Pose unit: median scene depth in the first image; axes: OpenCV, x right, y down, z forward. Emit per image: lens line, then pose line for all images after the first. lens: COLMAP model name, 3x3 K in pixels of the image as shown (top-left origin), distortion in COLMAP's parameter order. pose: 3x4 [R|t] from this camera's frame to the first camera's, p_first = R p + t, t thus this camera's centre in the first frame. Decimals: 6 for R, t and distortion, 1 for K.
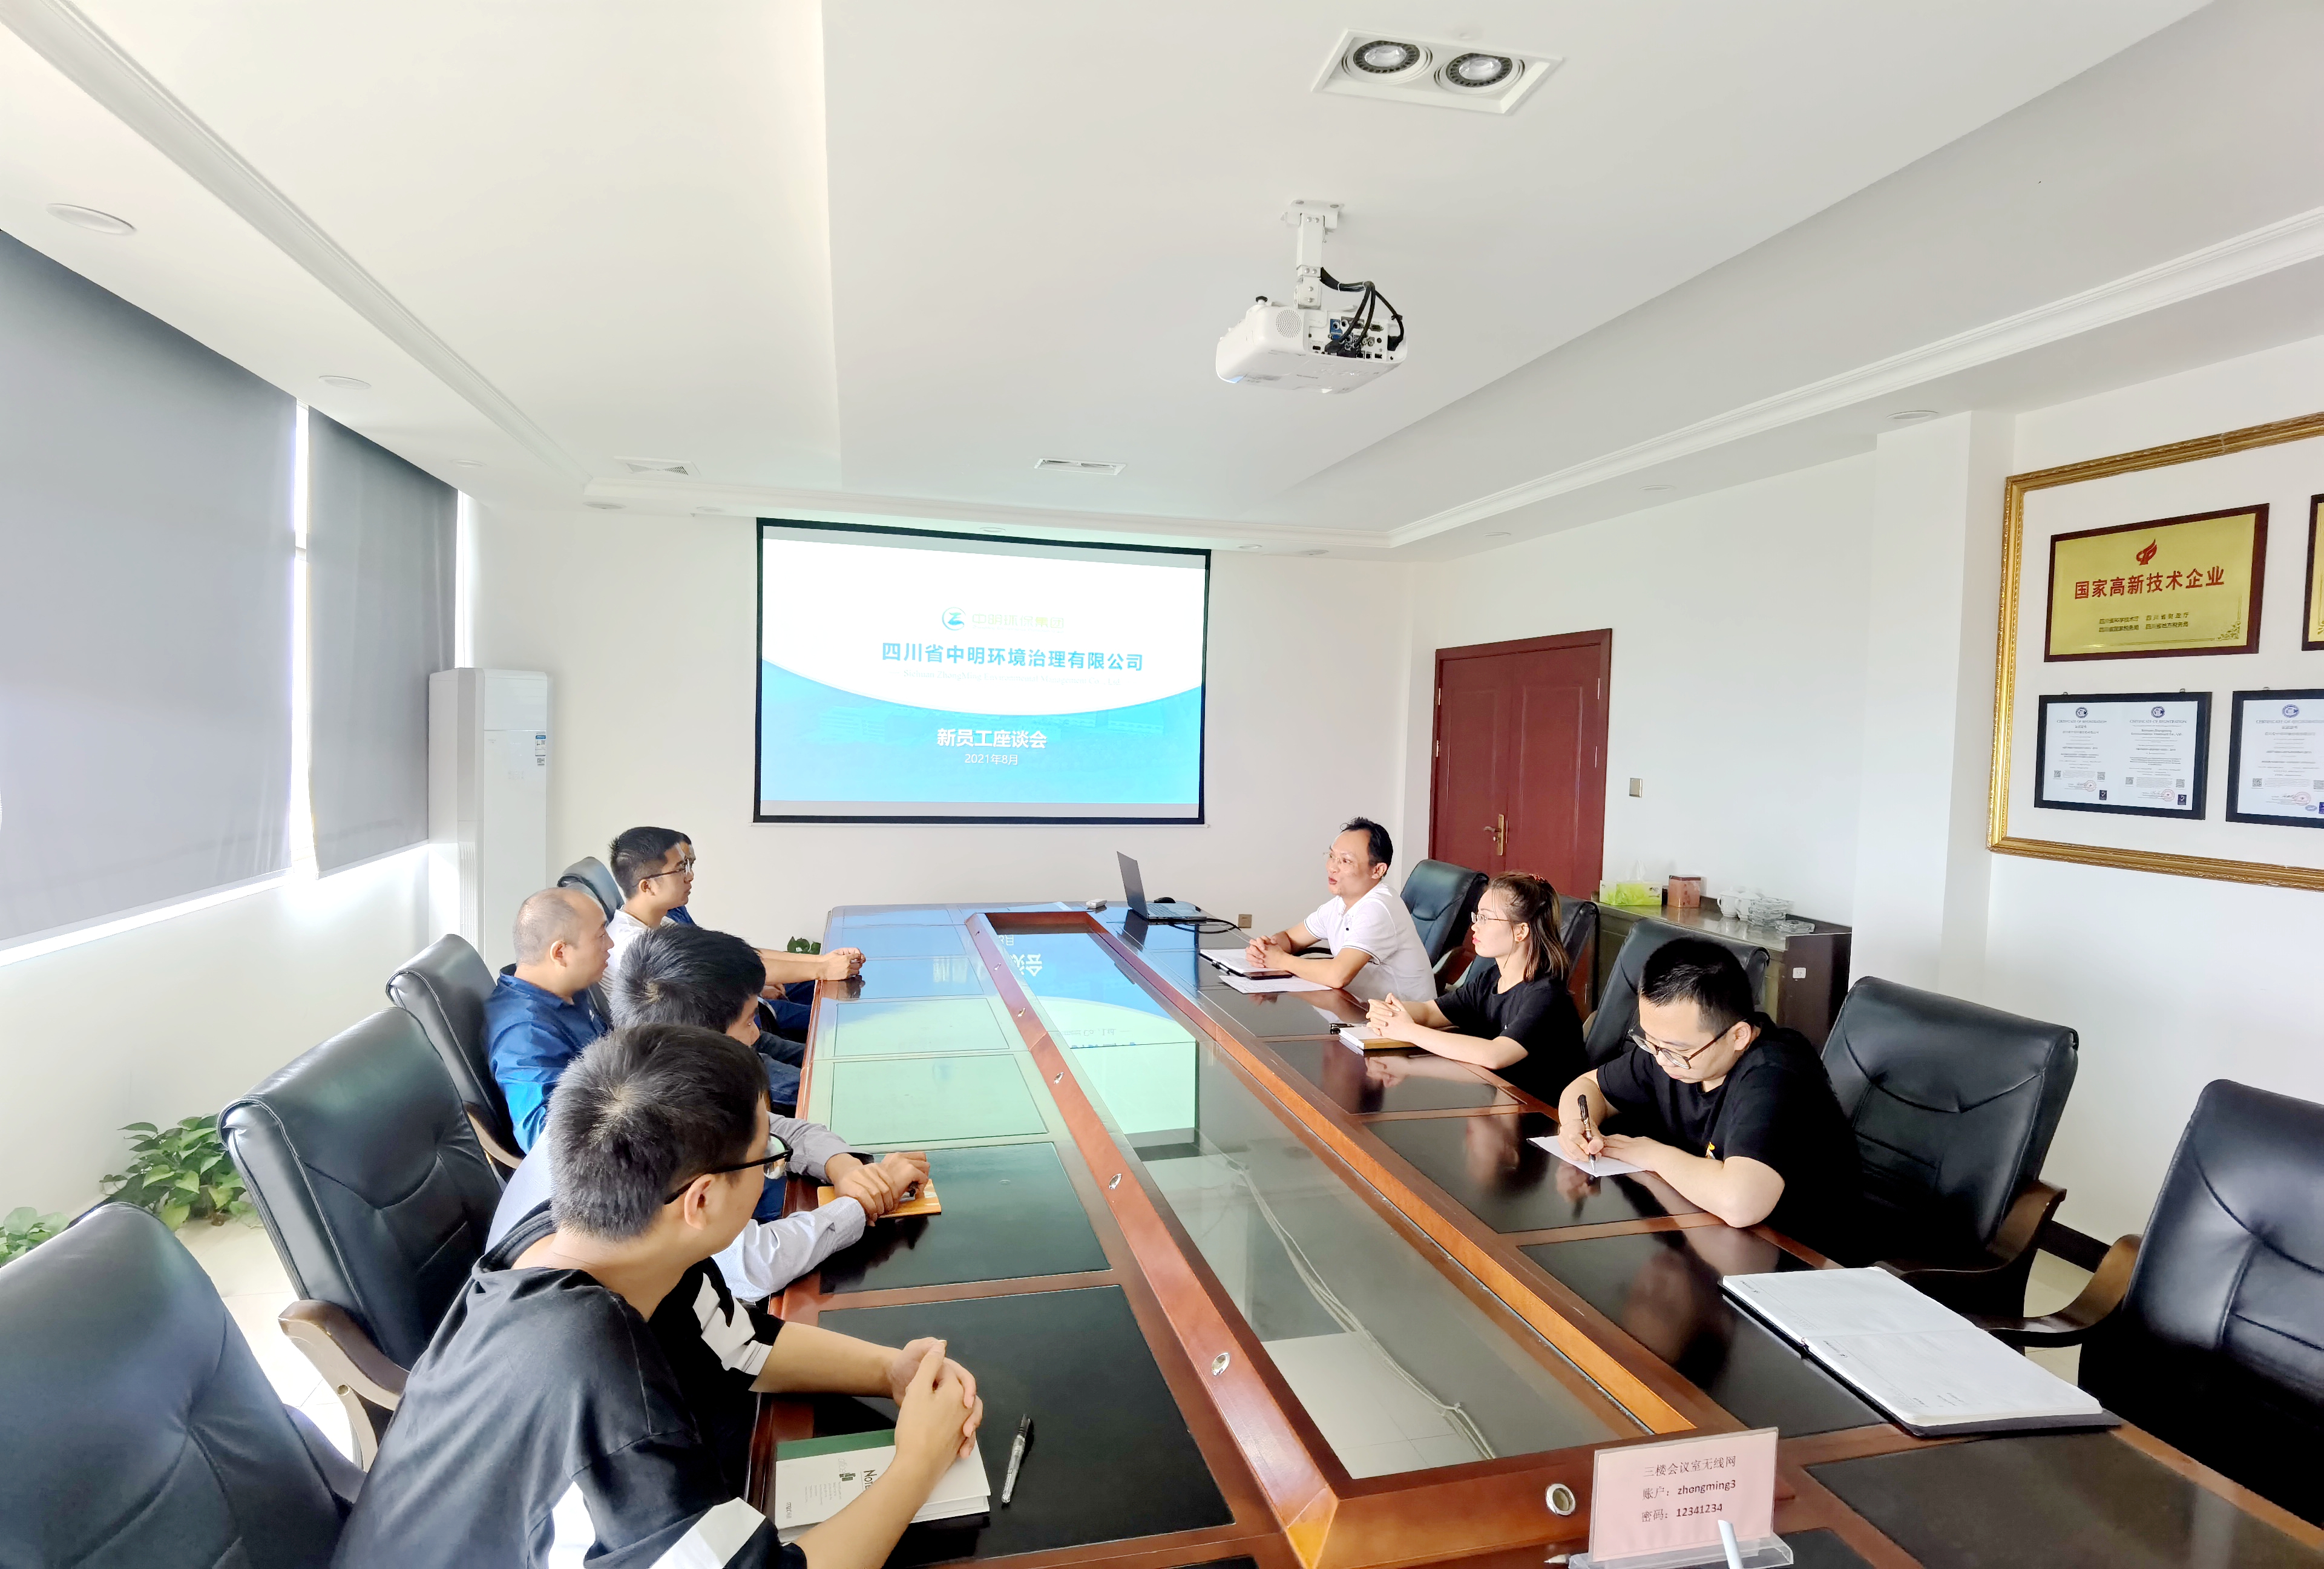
lens RADIAL K [[1198.3, 0, 1162.0], [0, 1198.3, 784.5], [0, 0, 1]] dist [0.000294, -0.000800]
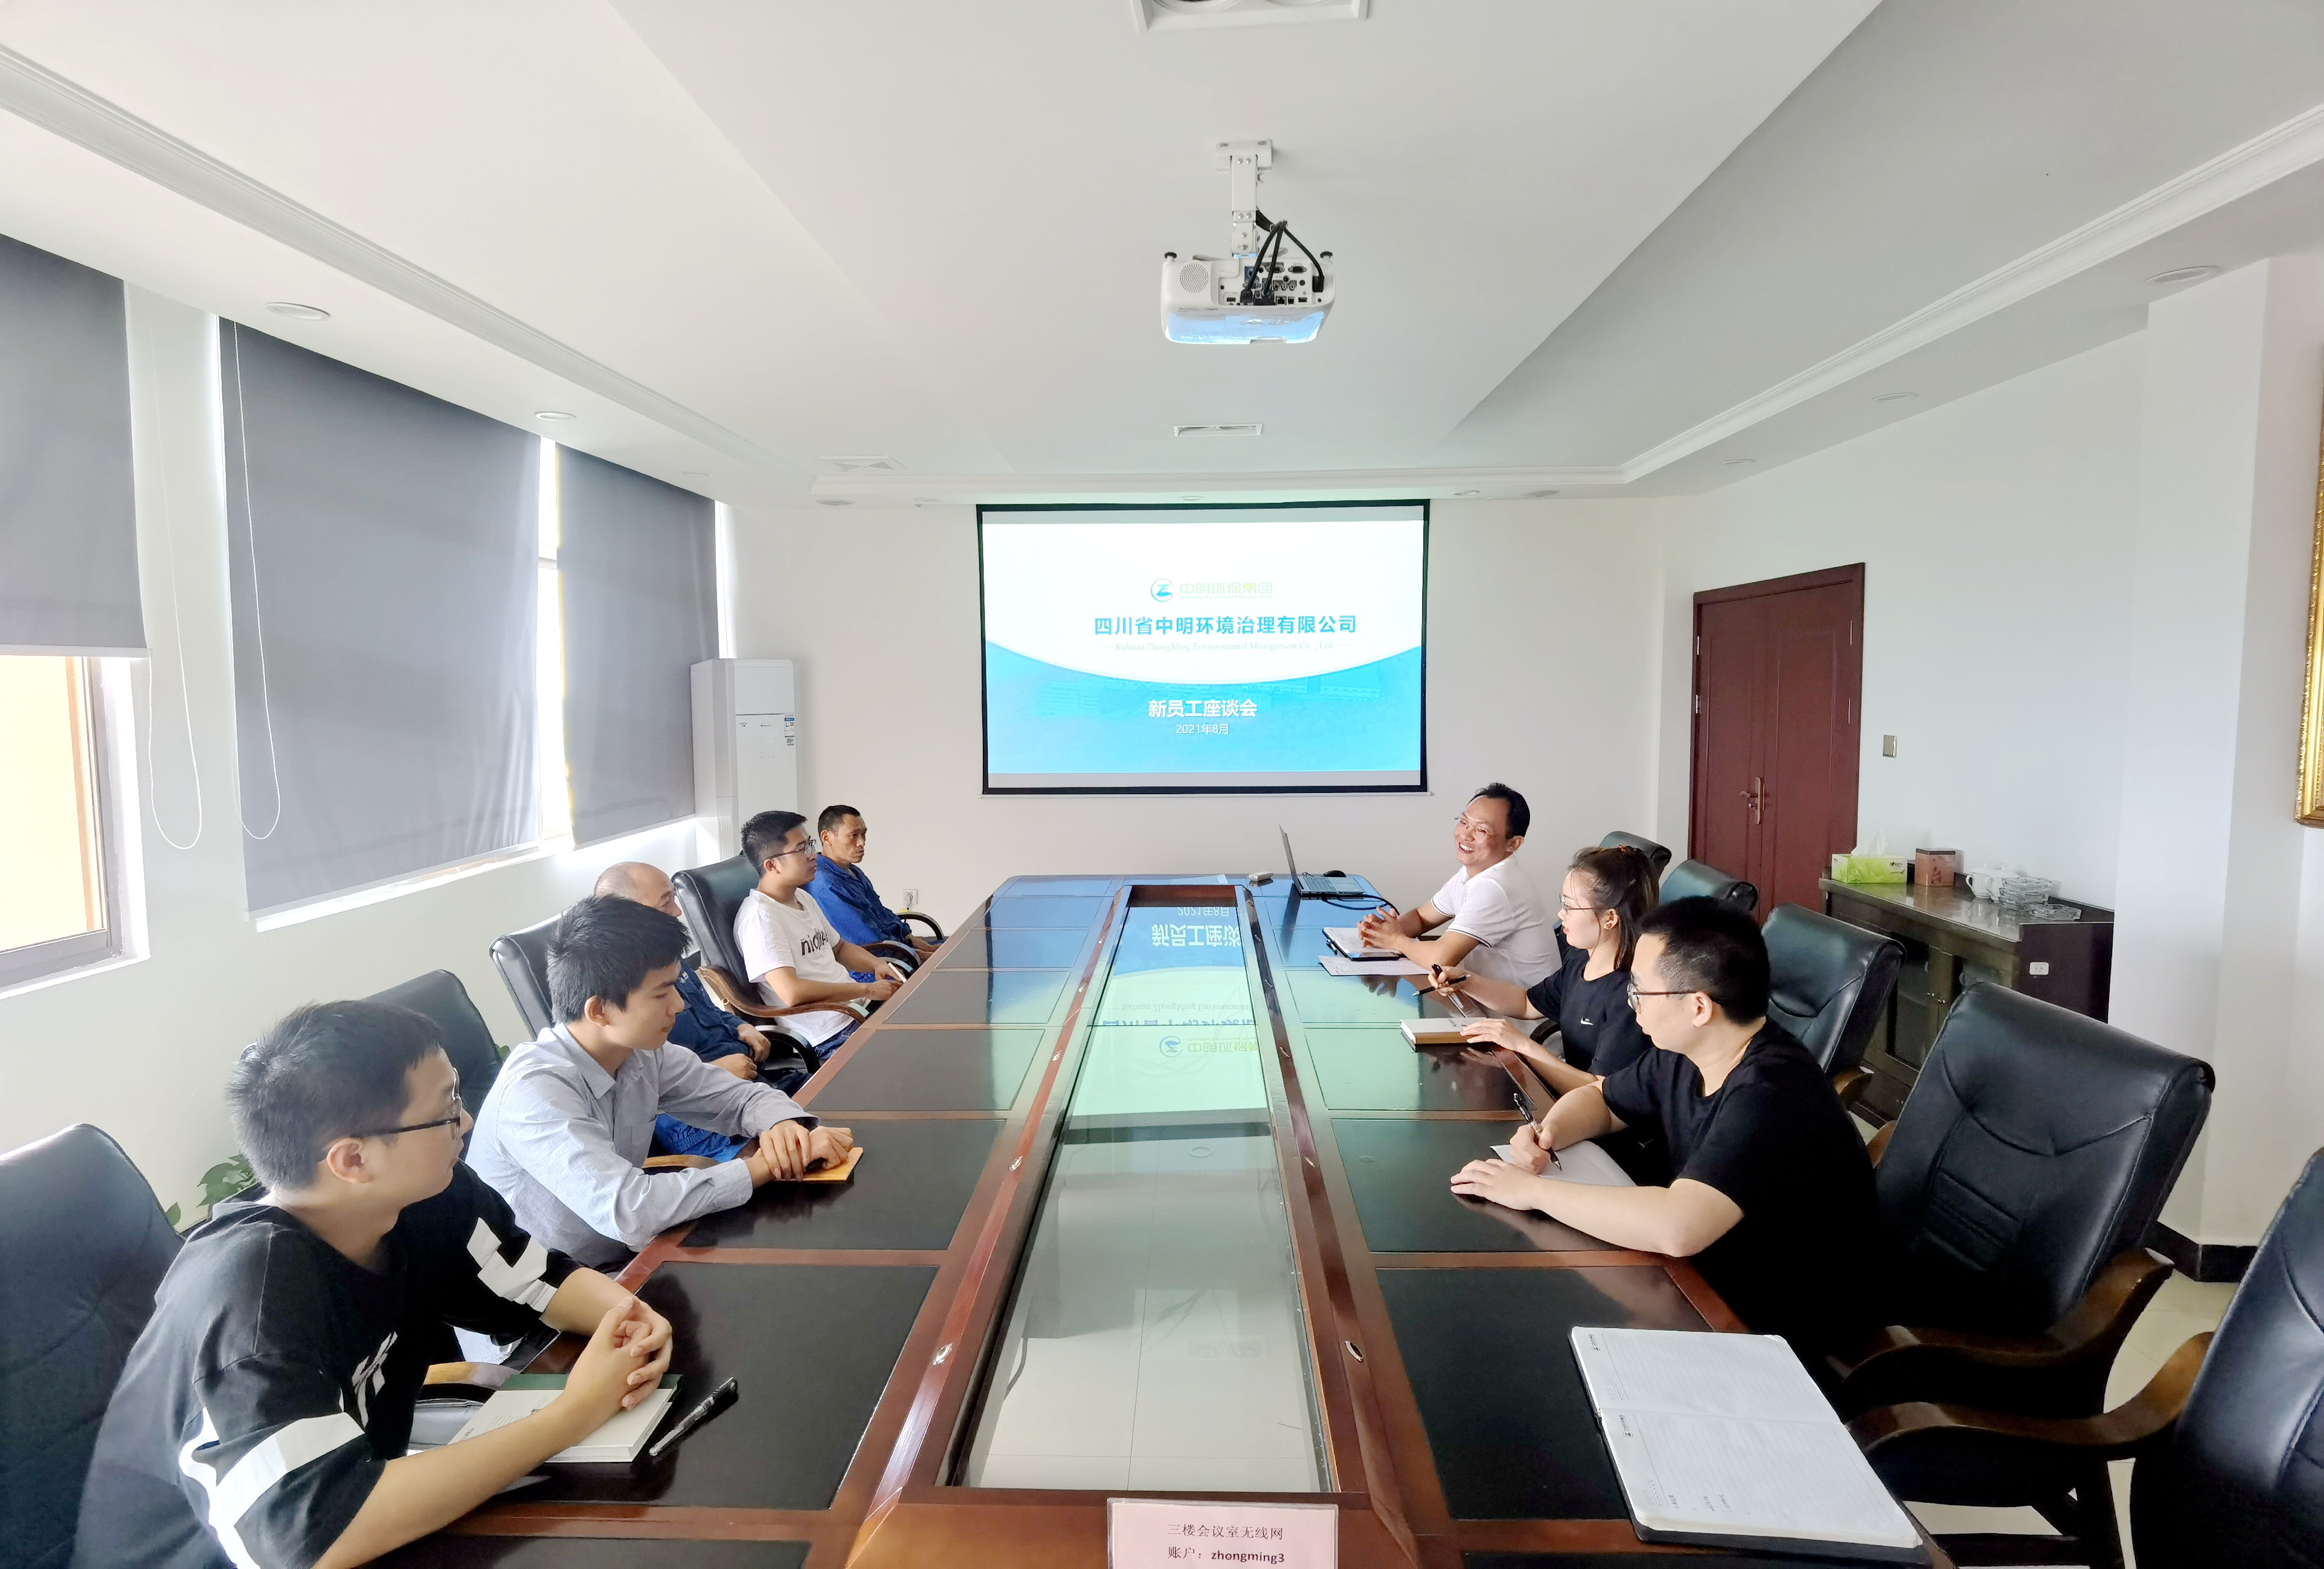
lens RADIAL K [[1217.8, 0, 1162.0], [0, 1217.8, 784.5], [0, 0, 1]] dist [-0.003944, 0.000090]
pose [[0.962052, -0.012601, -0.272574, 0.191744], [0.020767, 0.999417, 0.027093, -0.006115], [0.272074, -0.031726, 0.961753, 0.030733]]
